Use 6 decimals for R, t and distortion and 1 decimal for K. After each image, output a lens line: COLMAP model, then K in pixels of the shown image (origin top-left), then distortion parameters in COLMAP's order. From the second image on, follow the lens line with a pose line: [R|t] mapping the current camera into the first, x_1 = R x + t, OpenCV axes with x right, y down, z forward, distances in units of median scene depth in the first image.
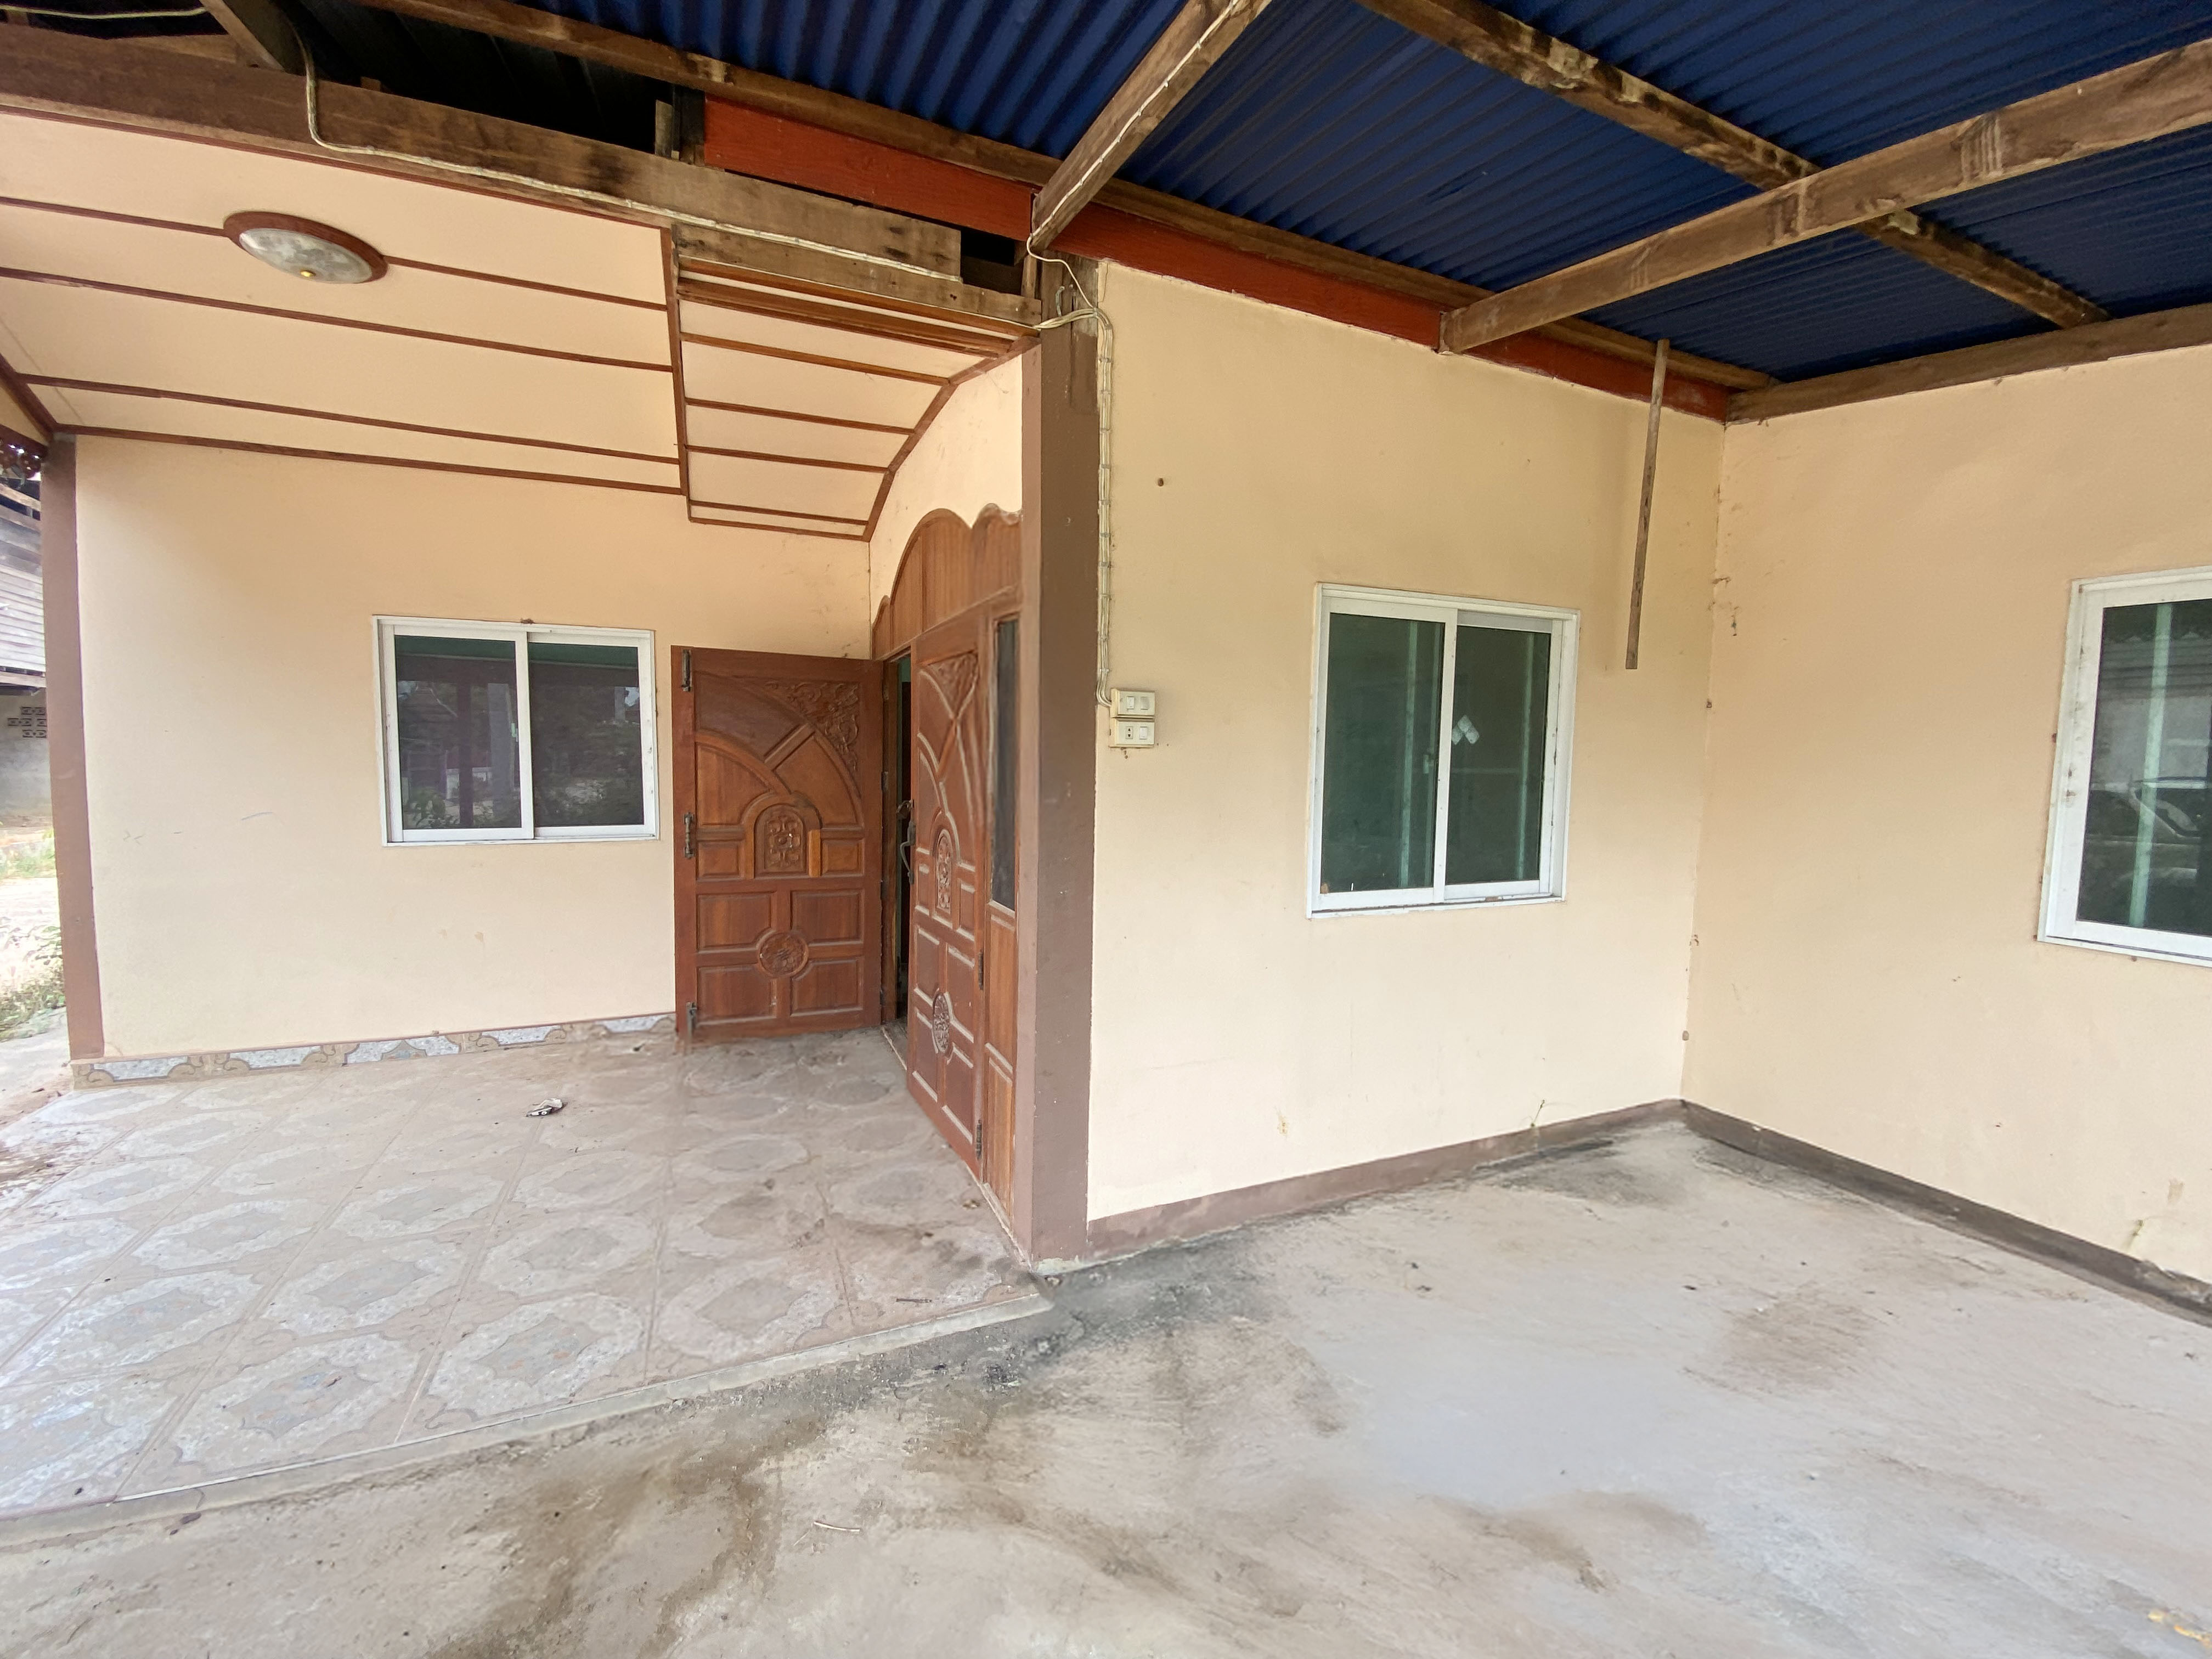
lens RADIAL K [[888.2, 0, 1096.7], [0, 888.2, 815.6], [0, 0, 1]] dist [-0.015531, -0.002583]
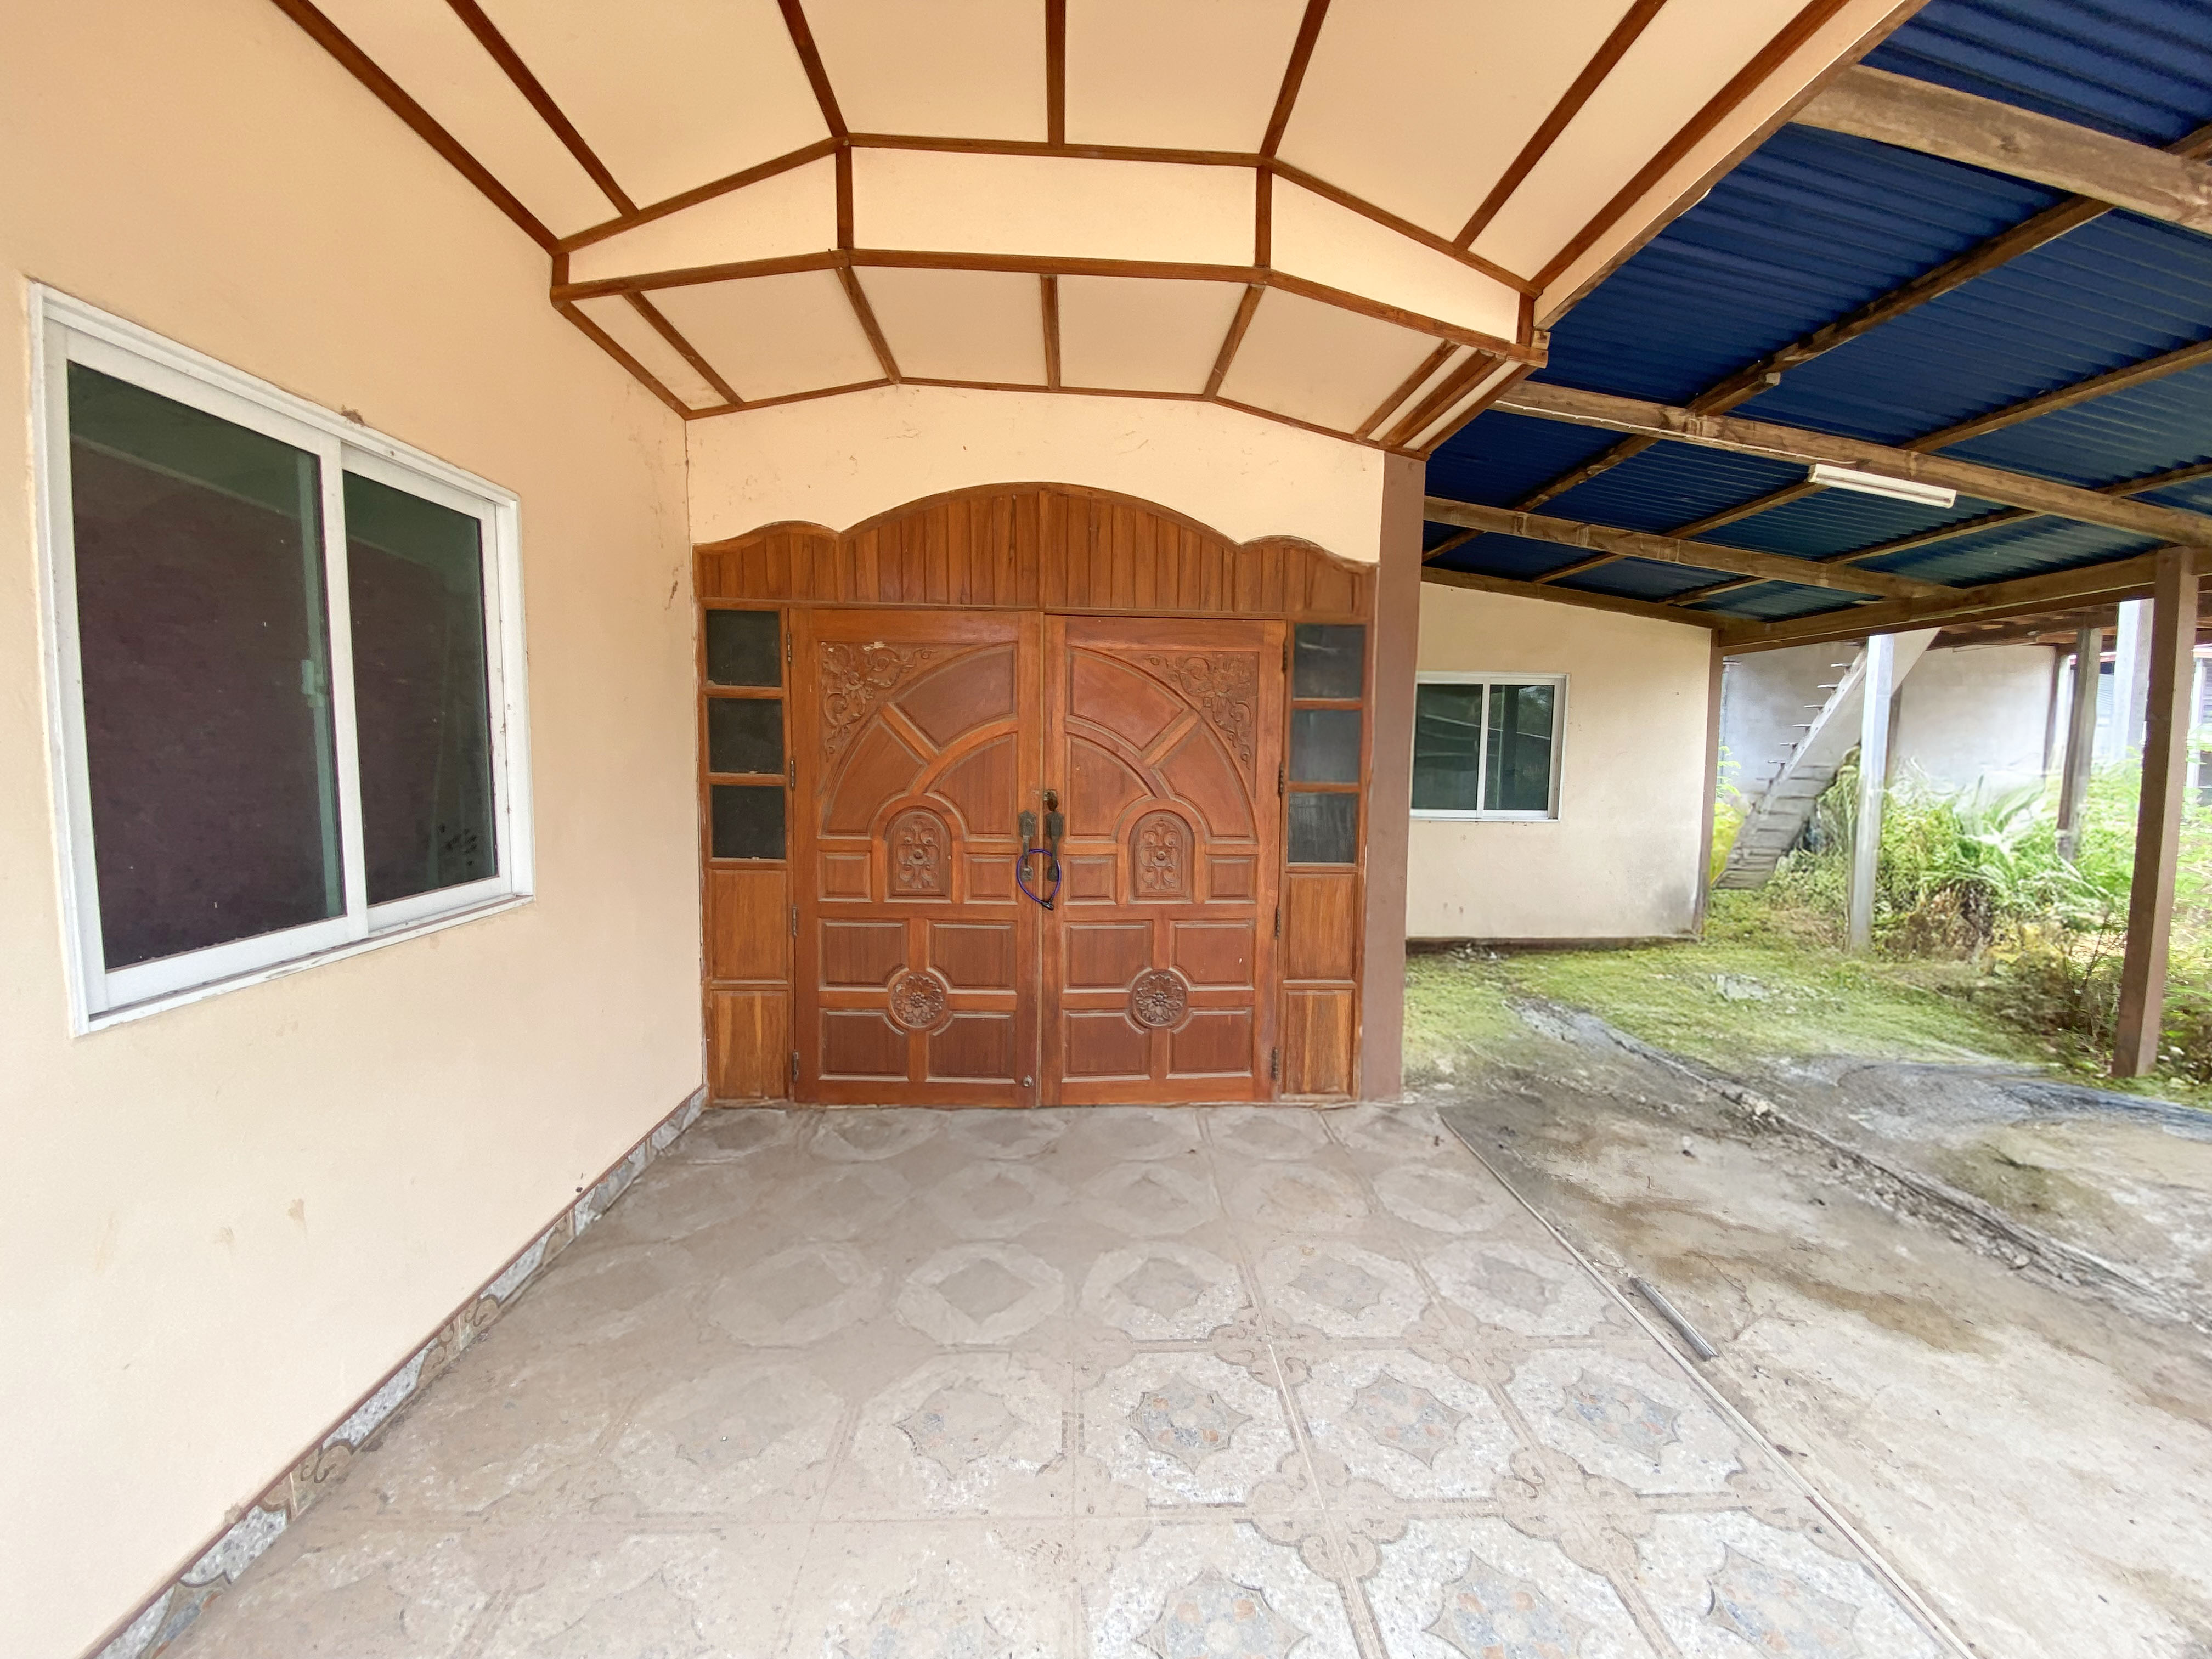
lens RADIAL K [[888.2, 0, 1096.0], [0, 888.2, 836.6], [0, 0, 1]] dist [-0.015531, -0.002583]
pose [[0.382468, -0.080708, 0.920437, -1.987924], [0.076040, 0.995548, 0.055698, -0.039093], [-0.920835, 0.048688, 0.386902, 1.148539]]
